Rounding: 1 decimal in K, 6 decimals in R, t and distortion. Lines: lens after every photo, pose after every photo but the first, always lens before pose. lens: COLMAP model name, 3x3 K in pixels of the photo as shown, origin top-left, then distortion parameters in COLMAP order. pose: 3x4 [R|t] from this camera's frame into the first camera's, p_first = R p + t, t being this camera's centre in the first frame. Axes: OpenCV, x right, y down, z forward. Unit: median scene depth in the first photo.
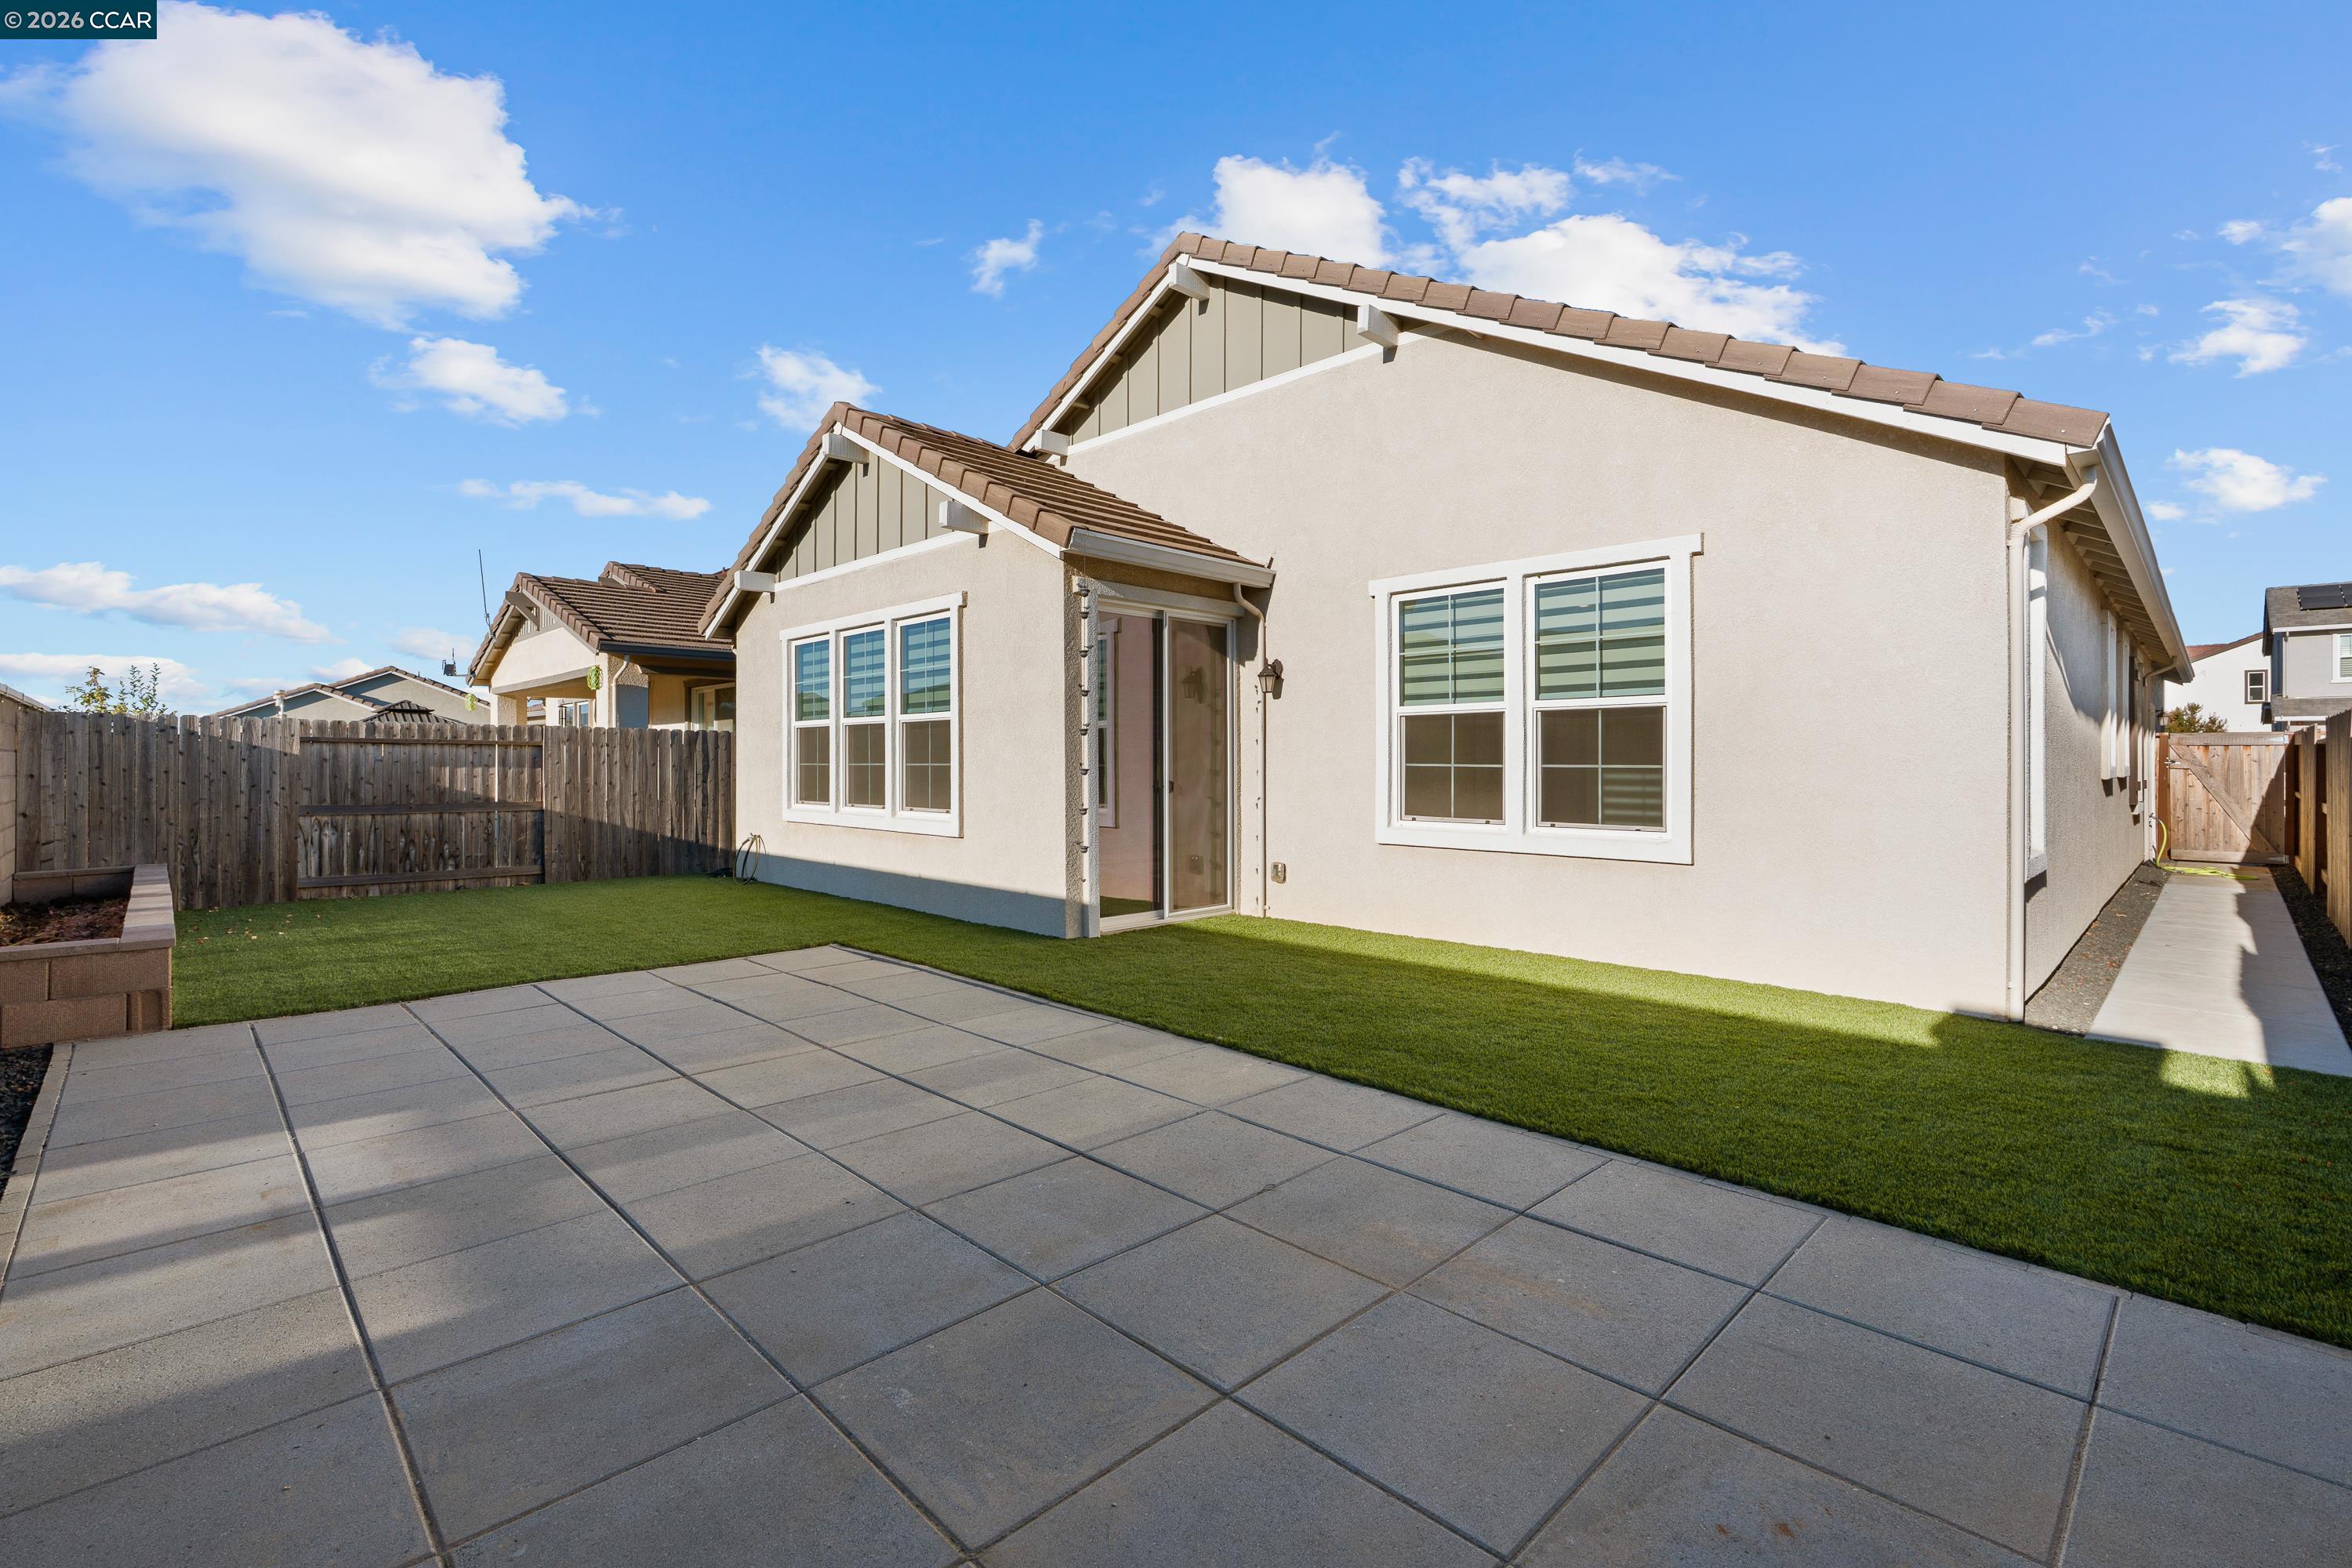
lens RADIAL K [[1028.0, 0, 1182.7], [0, 1028.0, 766.9], [0, 0, 1]] dist [-0.002250, -0.000644]
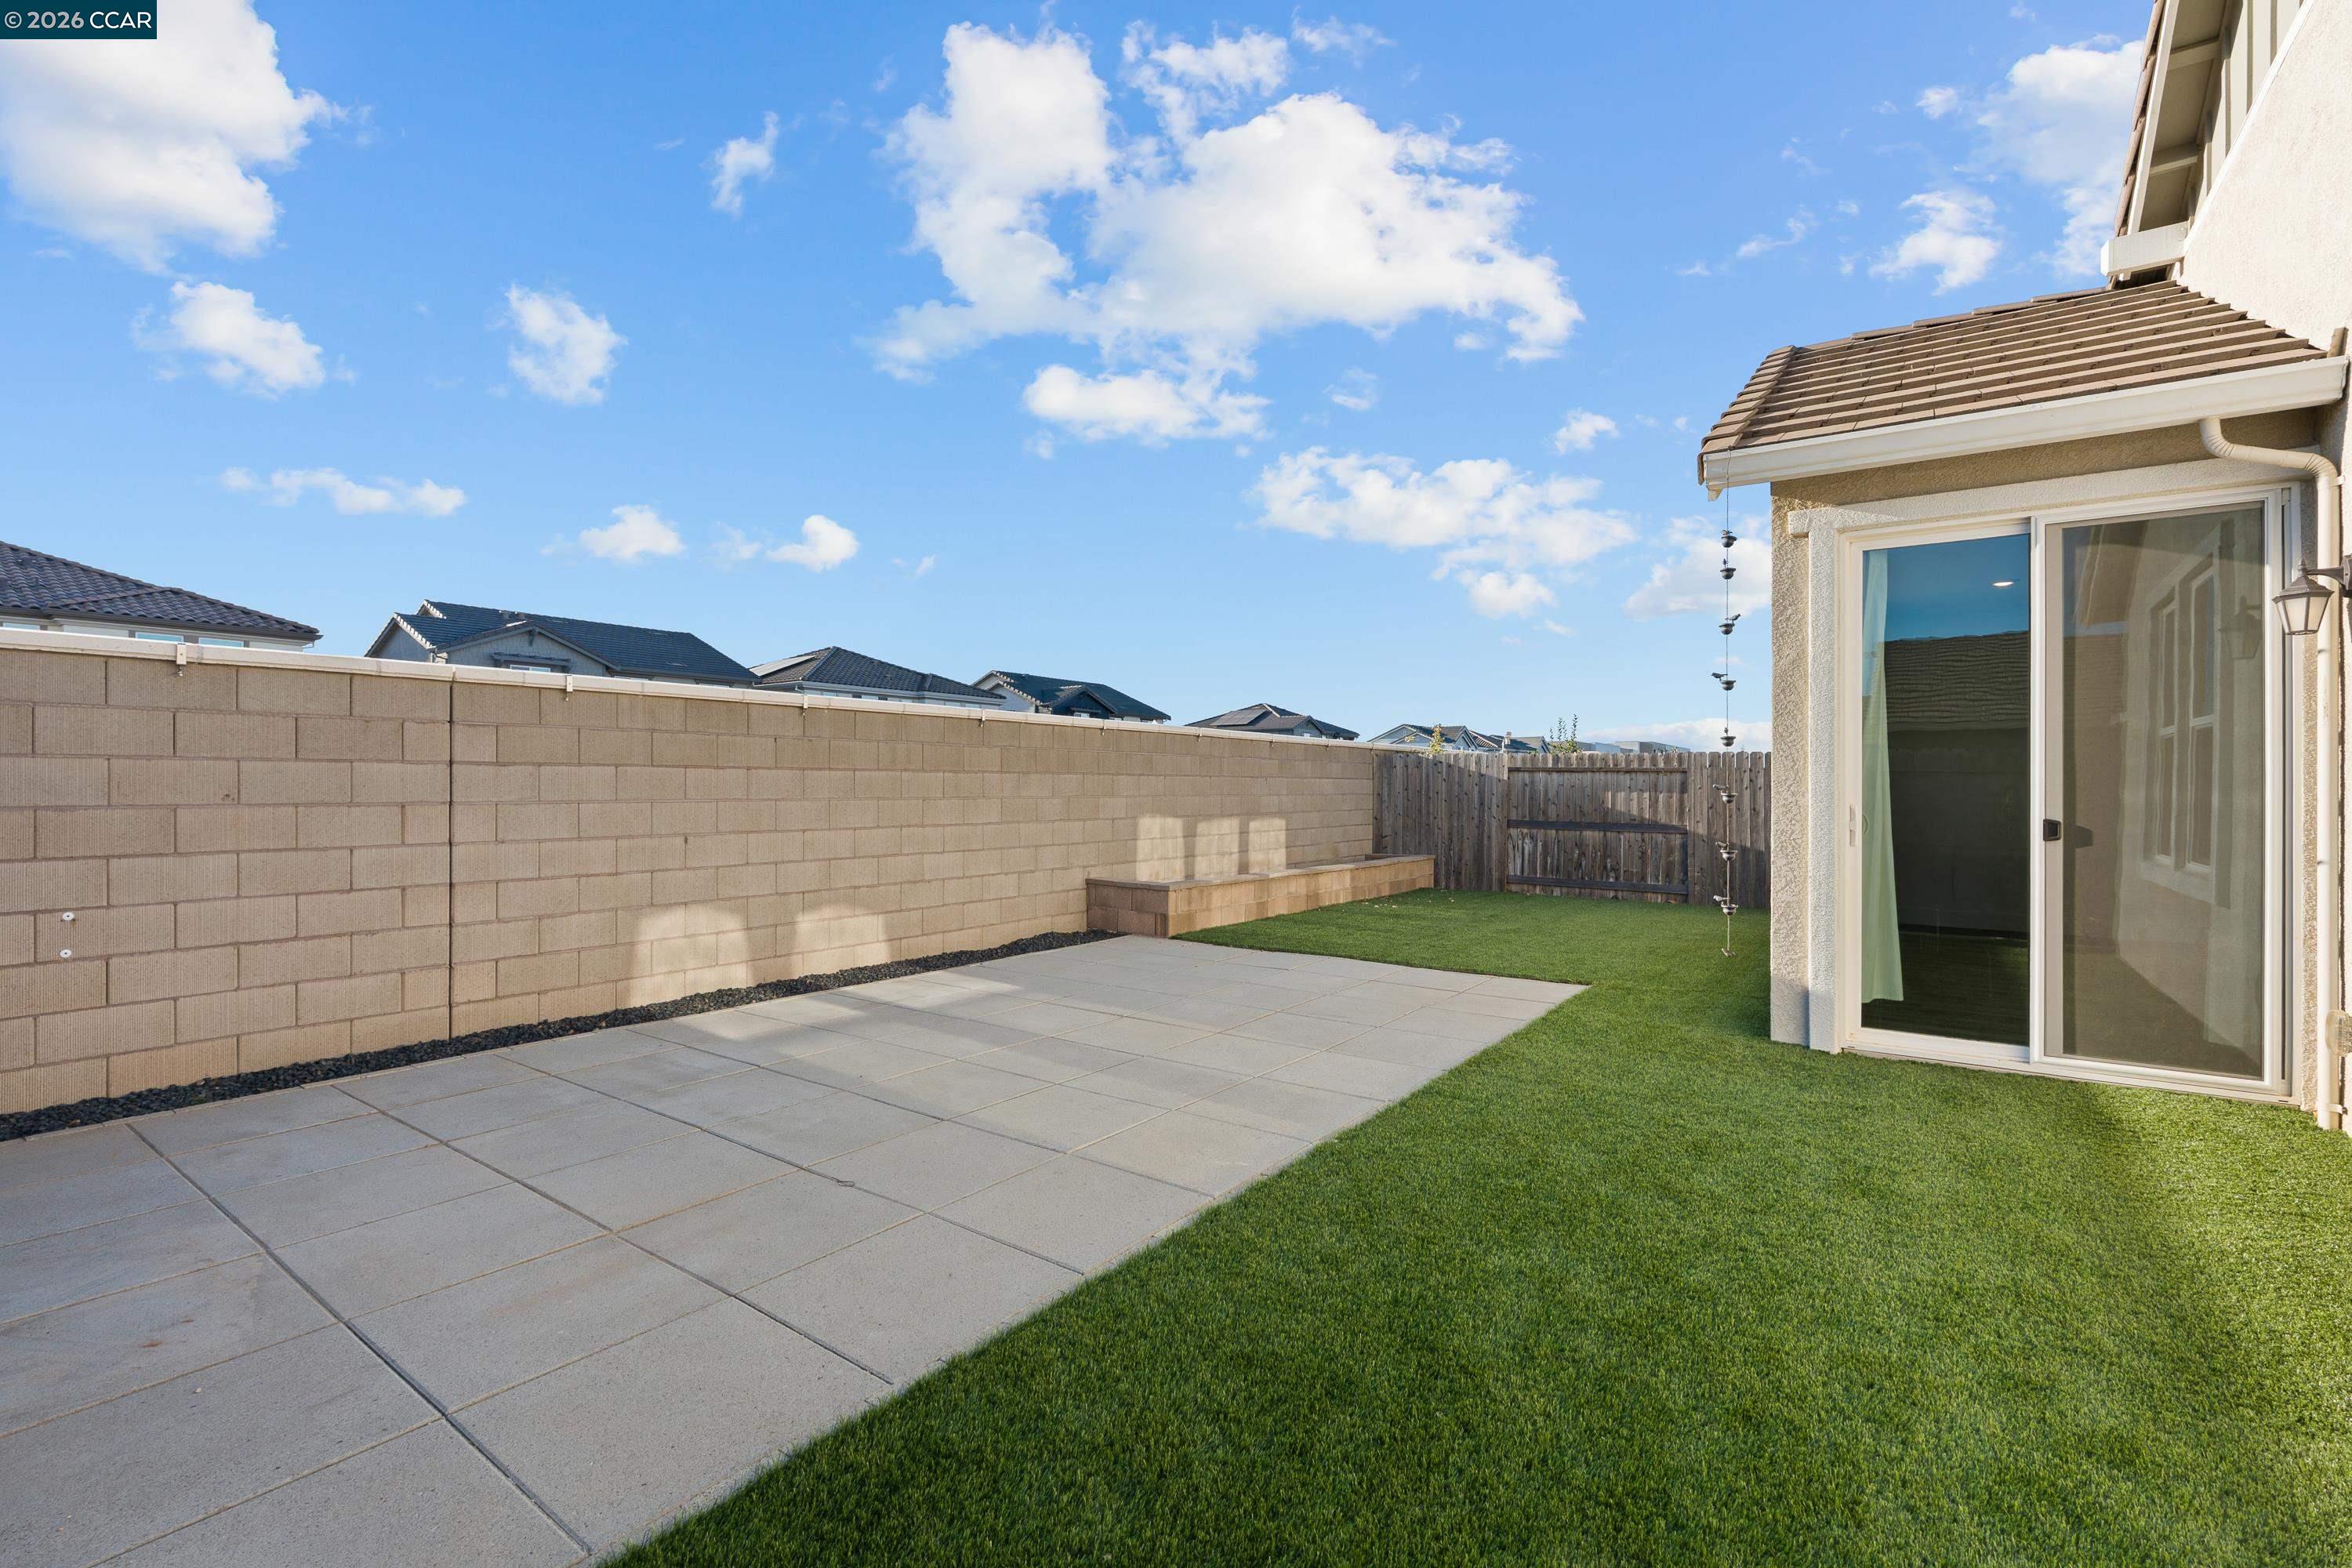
lens RADIAL K [[1028.0, 0, 1180.0], [0, 1028.0, 790.5], [0, 0, 1]] dist [-0.002250, -0.000644]
pose [[0.180584, 0.003841, -0.983552, 0.351181], [-0.008114, 0.999964, 0.002415, 0.000472], [0.983526, 0.007545, 0.180609, 0.339792]]
